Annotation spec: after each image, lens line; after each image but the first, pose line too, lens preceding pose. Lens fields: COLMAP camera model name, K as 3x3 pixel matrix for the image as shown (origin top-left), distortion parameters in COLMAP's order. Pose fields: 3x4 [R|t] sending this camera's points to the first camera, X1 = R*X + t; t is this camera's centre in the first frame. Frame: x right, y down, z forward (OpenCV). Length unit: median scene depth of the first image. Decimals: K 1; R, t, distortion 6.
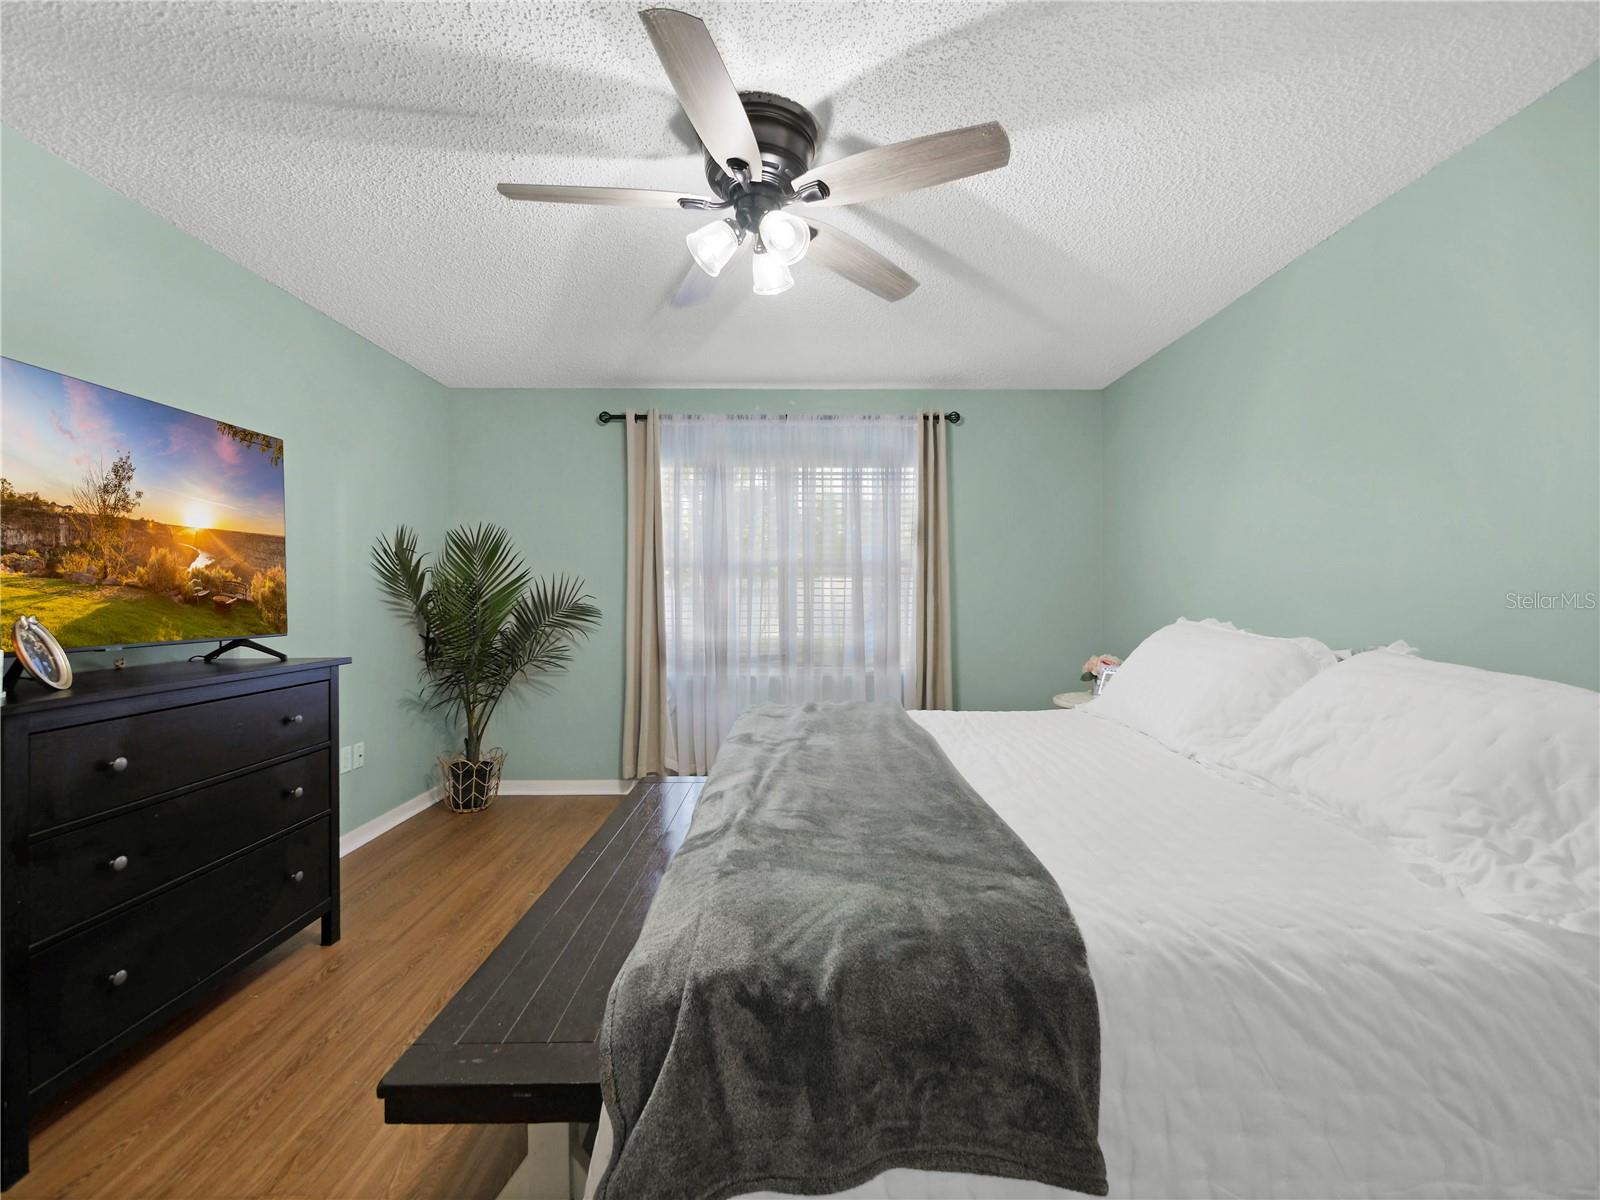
lens RADIAL K [[683.3, 0, 791.4], [0, 683.3, 597.6], [0, 0, 1]] dist [-0.006468, 0.000085]
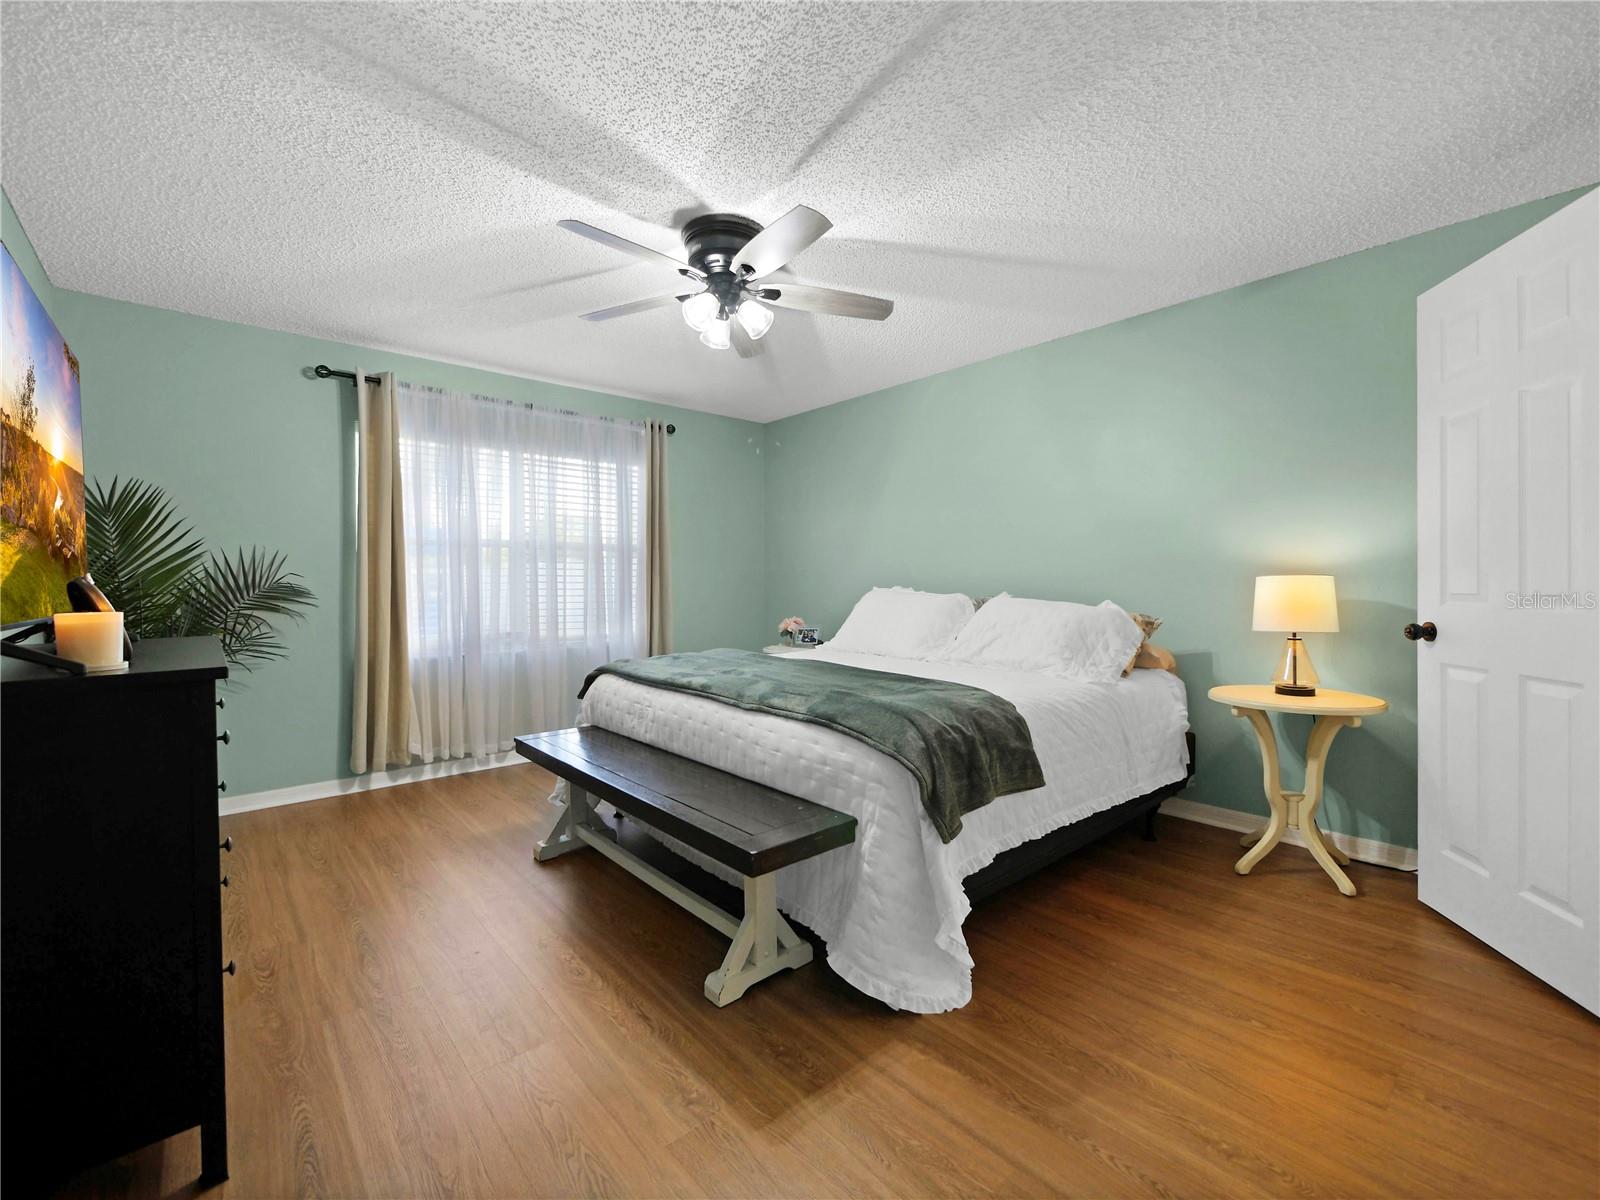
lens RADIAL K [[683.3, 0, 802.7], [0, 683.3, 603.0], [0, 0, 1]] dist [-0.006468, 0.000085]
pose [[0.758986, -0.018848, 0.650834, -0.382669], [0.005706, 0.999735, 0.022297, 0.019031], [-0.651081, -0.013209, 0.758893, -0.078257]]
